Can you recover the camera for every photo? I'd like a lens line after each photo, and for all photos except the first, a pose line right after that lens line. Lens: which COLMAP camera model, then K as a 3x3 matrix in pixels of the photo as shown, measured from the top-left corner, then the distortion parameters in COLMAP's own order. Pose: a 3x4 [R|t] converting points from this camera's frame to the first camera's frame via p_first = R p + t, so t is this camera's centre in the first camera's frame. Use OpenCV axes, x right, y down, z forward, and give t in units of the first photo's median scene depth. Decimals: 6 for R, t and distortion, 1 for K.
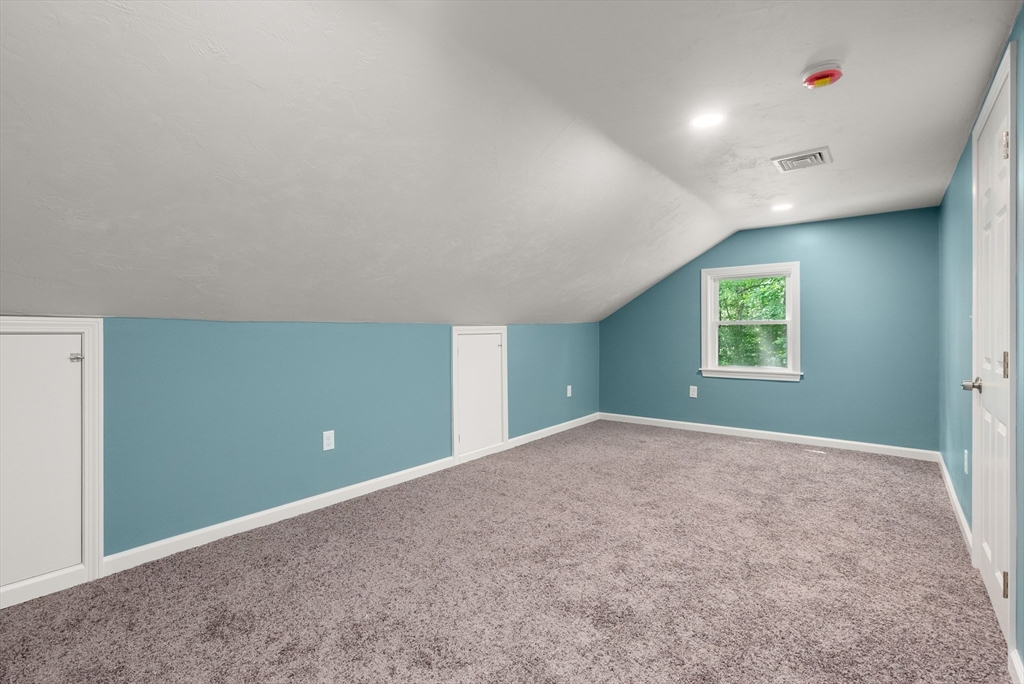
lens RADIAL K [[469.0, 0, 509.6], [0, 469.0, 334.6], [0, 0, 1]] dist [-0.006133, 0.001333]
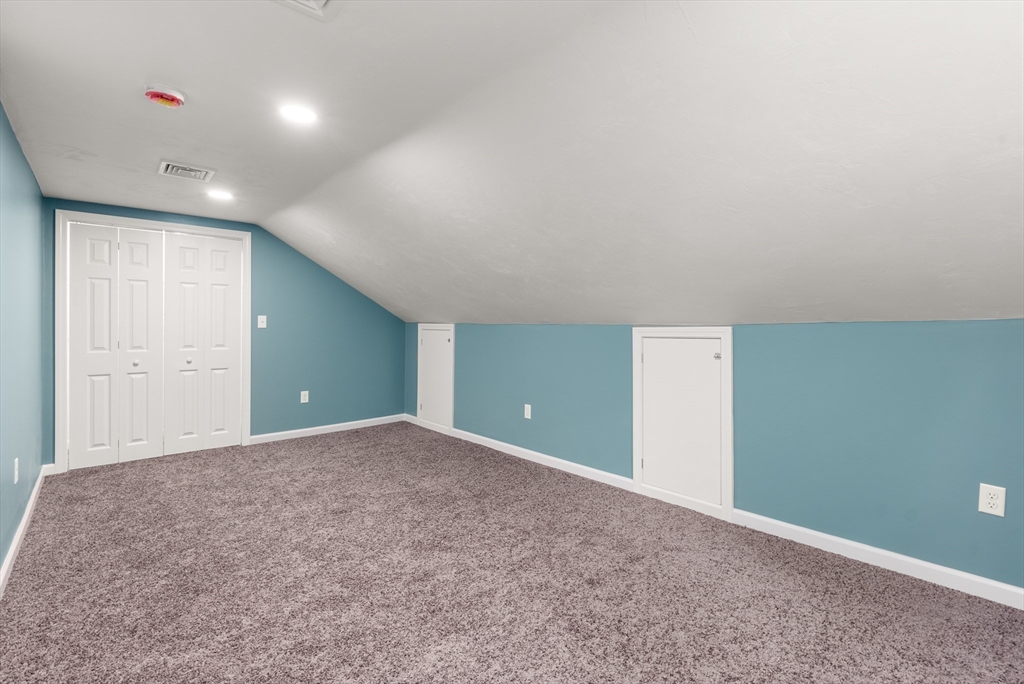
lens RADIAL K [[469.0, 0, 509.1], [0, 469.0, 335.4], [0, 0, 1]] dist [-0.006133, 0.001333]
pose [[-0.156468, 0.019269, -0.987495, 0.747105], [-0.016673, 0.999616, 0.022147, -0.018047], [0.987542, 0.019930, -0.156087, 0.902134]]
